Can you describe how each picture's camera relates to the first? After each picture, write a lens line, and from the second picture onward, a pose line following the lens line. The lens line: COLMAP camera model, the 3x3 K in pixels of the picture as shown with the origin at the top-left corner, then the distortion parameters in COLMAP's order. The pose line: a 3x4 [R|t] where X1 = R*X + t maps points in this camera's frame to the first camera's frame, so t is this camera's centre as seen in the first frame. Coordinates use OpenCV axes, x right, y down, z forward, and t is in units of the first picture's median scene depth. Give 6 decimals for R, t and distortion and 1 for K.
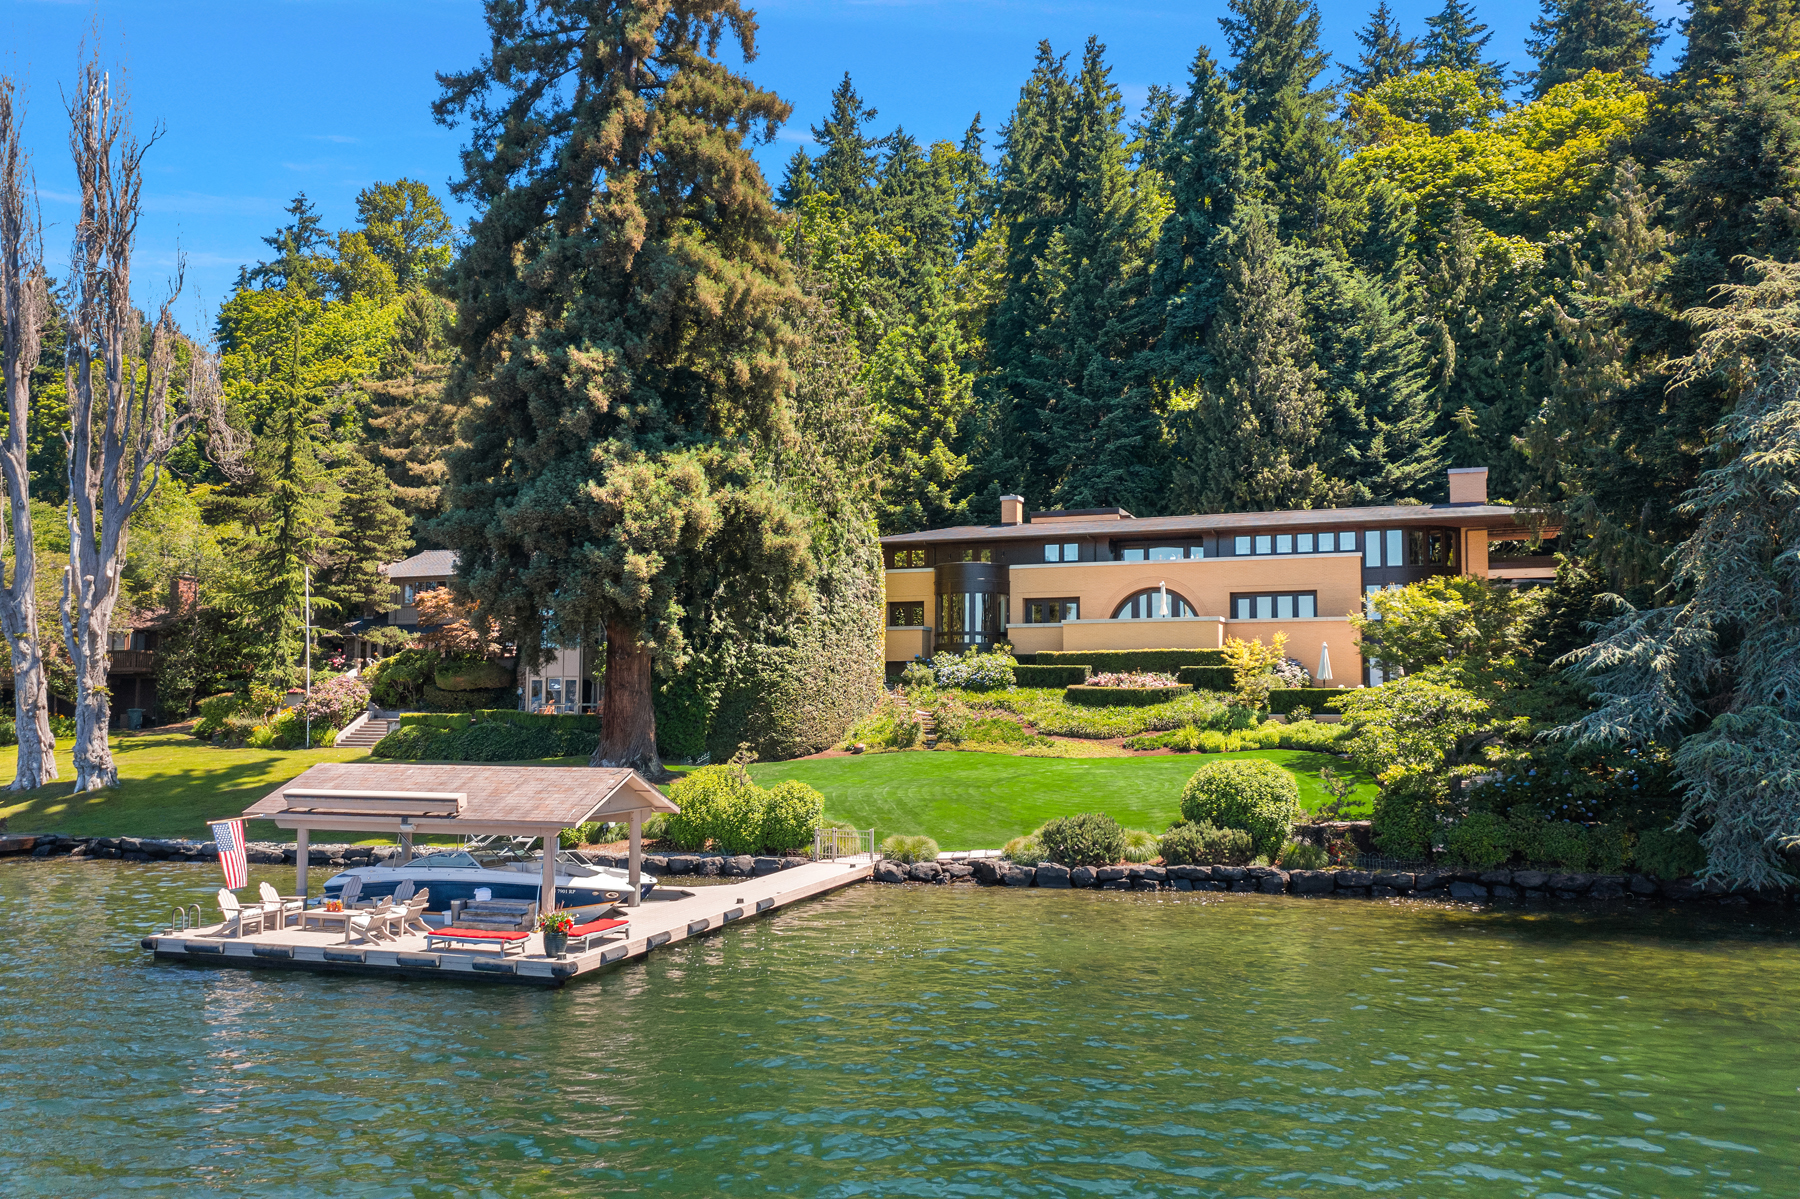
lens RADIAL K [[1491.8, 0, 900.0], [0, 1491.8, 599.5], [0, 0, 1]] dist [0.000942, 0.007557]
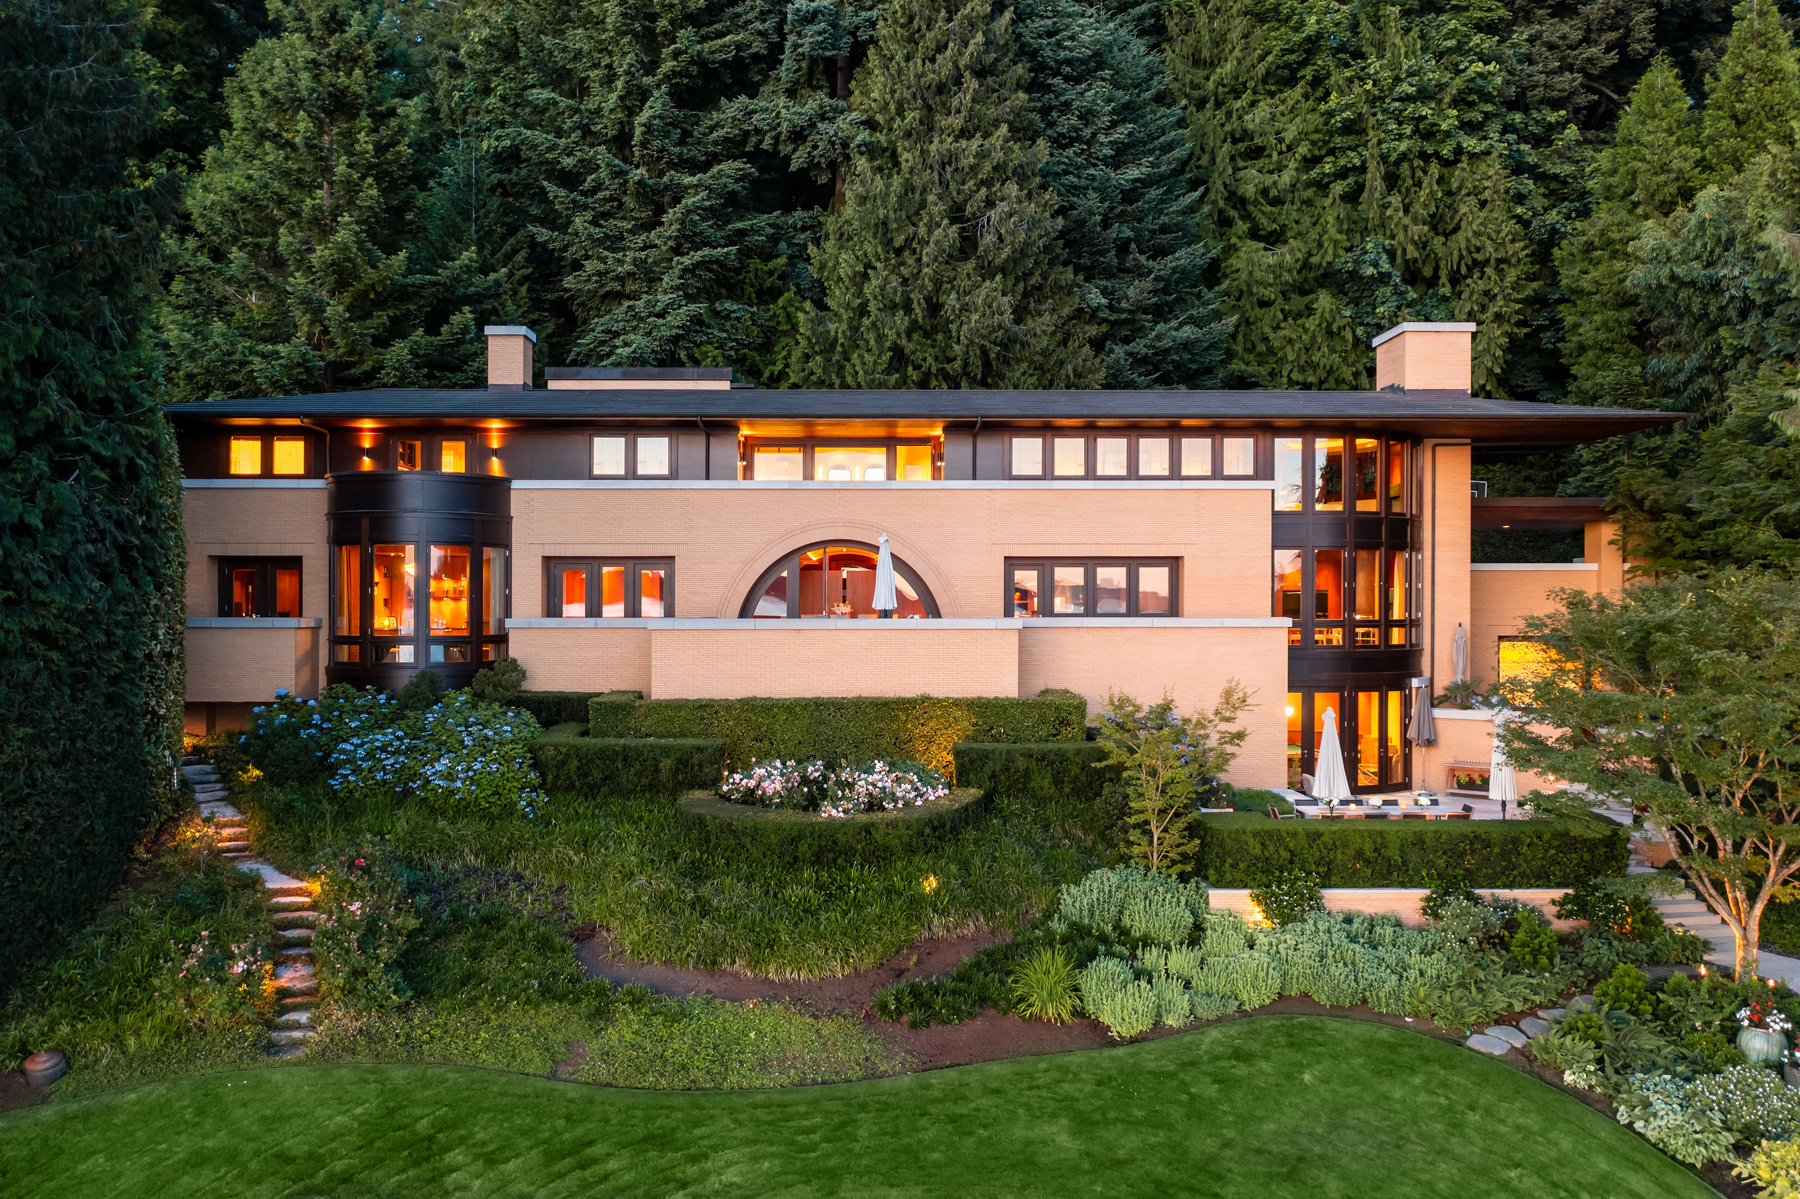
lens RADIAL K [[1491.8, 0, 900.0], [0, 1491.8, 599.5], [0, 0, 1]] dist [0.000942, 0.007557]
pose [[0.933680, 0.003961, 0.358085, 0.024476], [-0.029270, 0.997437, 0.065286, -0.020498], [-0.356909, -0.071438, 0.931404, 0.574830]]
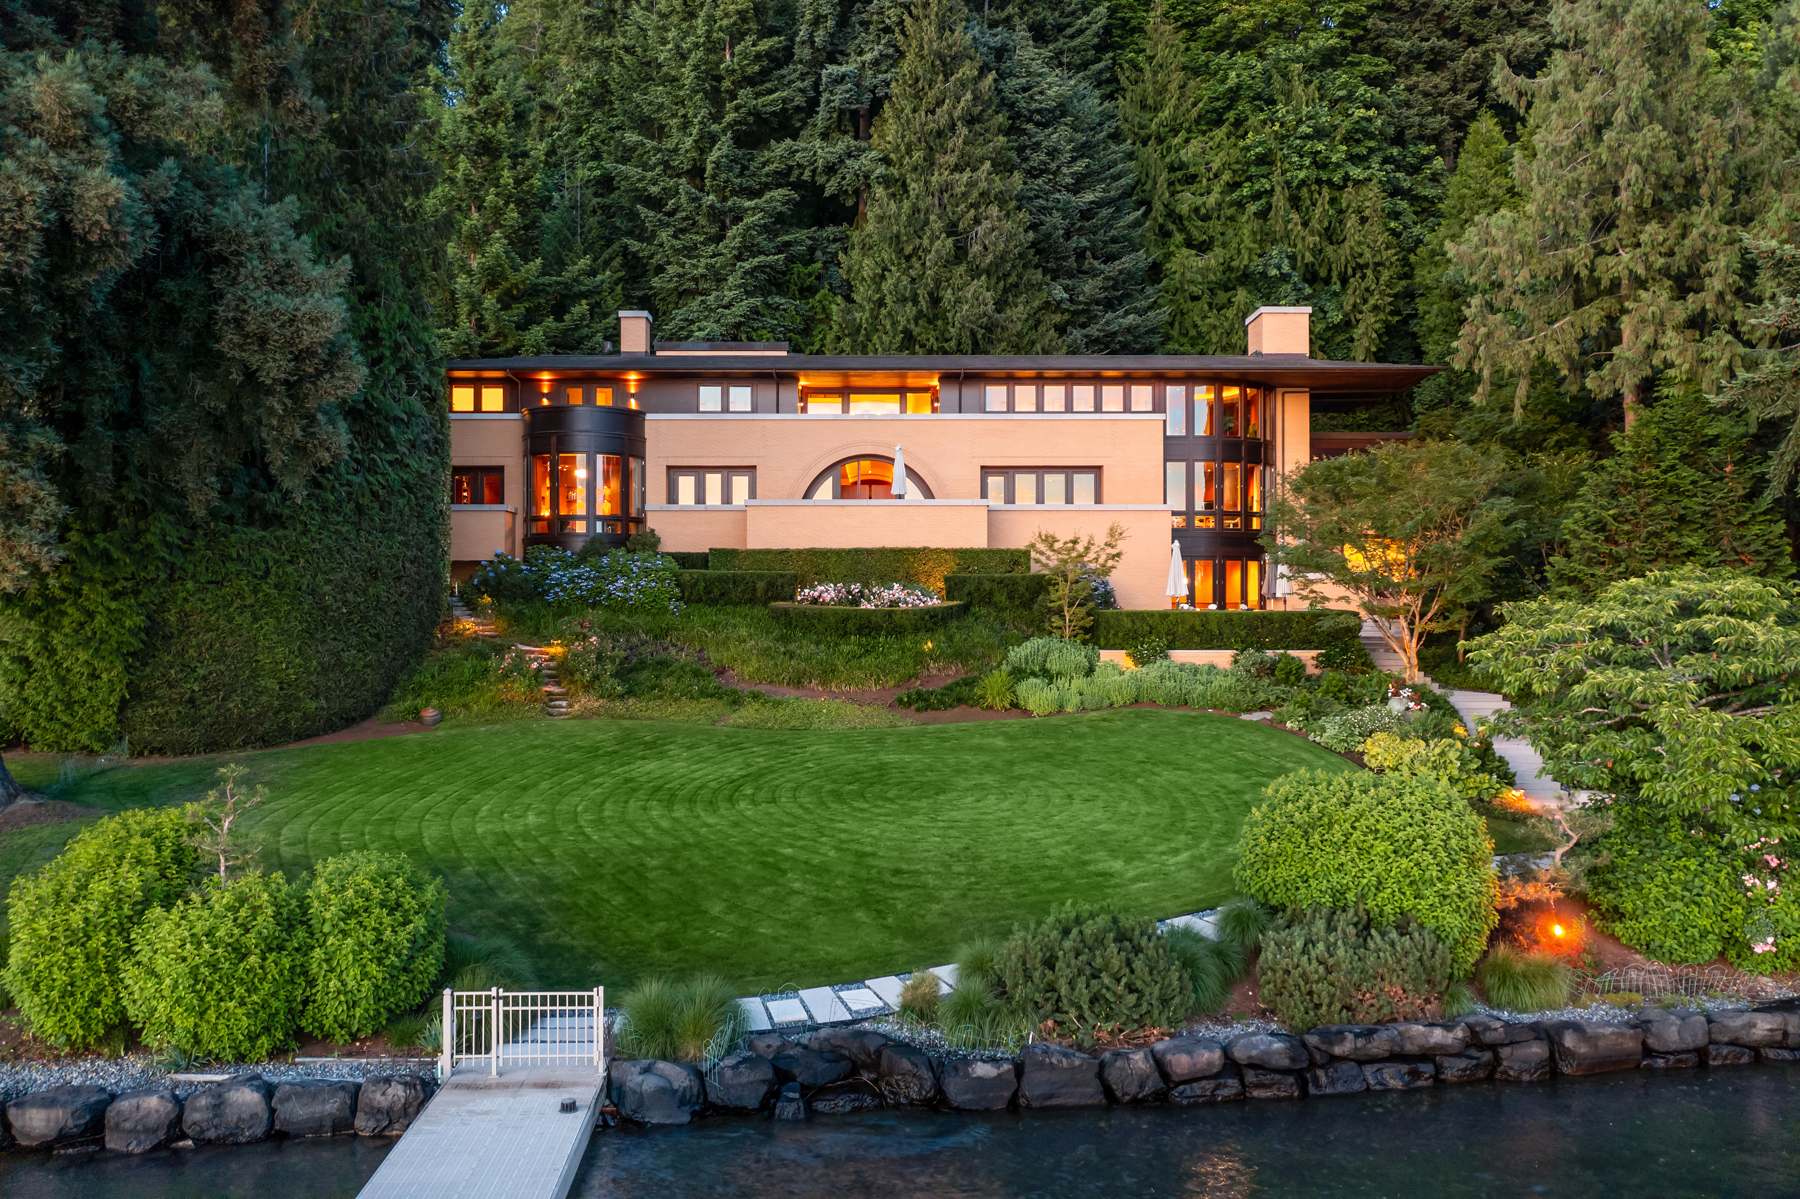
lens RADIAL K [[1458.6, 0, 922.5], [0, 1458.6, 597.8], [0, 0, 1]] dist [0.001157, -0.001777]
pose [[0.931052, 0.000048, 0.364887, -0.046423], [-0.025443, 0.997575, 0.064788, 0.013123], [-0.363999, -0.069605, 0.928795, 0.384336]]
